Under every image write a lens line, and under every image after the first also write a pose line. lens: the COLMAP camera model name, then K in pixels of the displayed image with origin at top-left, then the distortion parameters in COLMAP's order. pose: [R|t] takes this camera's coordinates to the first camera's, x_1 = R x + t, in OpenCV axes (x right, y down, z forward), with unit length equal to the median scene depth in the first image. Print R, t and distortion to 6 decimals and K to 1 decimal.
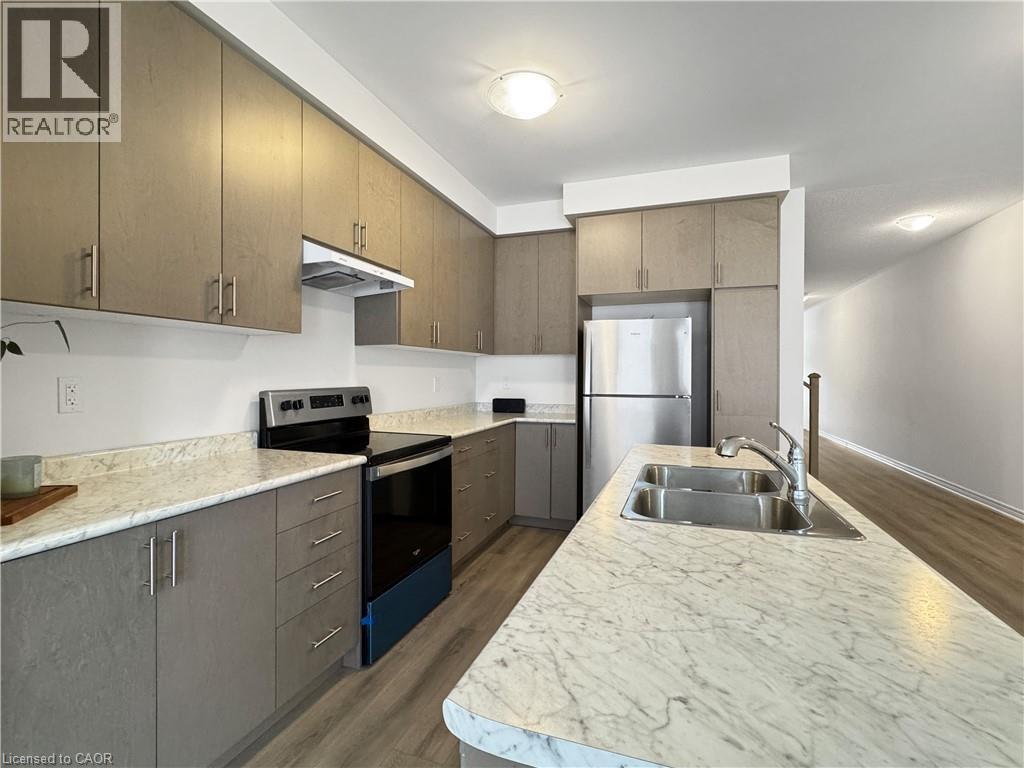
lens RADIAL K [[481.0, 0, 504.6], [0, 481.0, 379.1], [0, 0, 1]] dist [-0.002153, 0.000613]
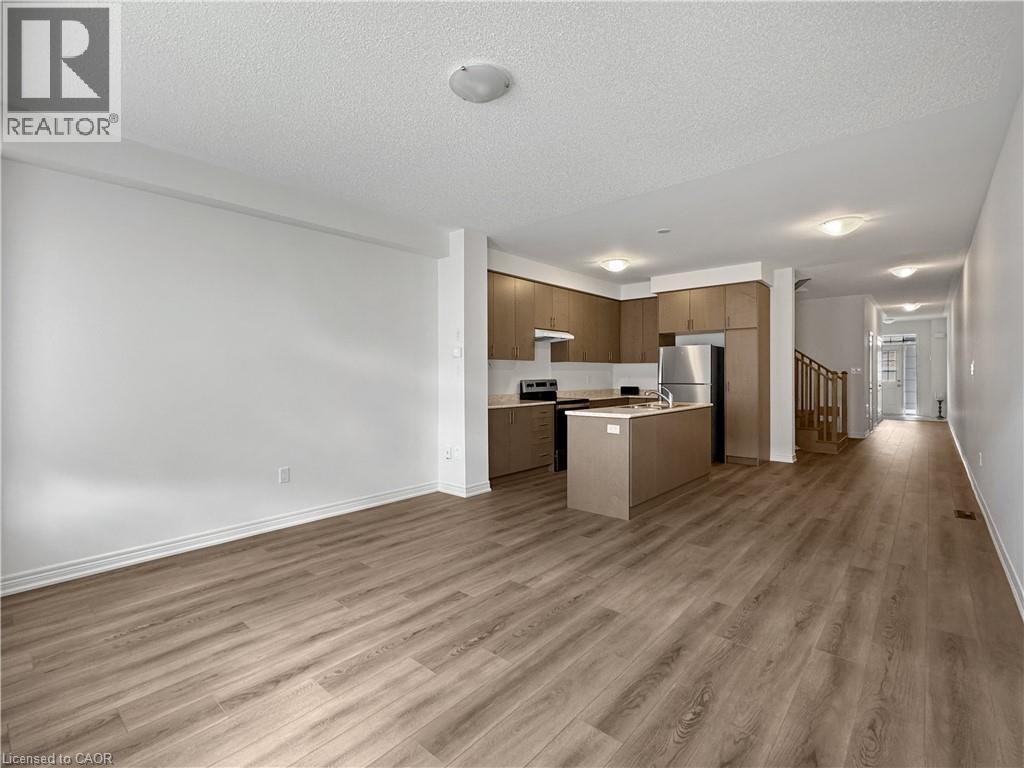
lens RADIAL K [[481.0, 0, 515.9], [0, 481.0, 378.0], [0, 0, 1]] dist [-0.002153, 0.000613]
pose [[0.936932, -0.005305, -0.349471, 0.368735], [0.005400, 0.999985, -0.000703, 0.010191], [0.349469, -0.001228, 0.936947, -1.325825]]
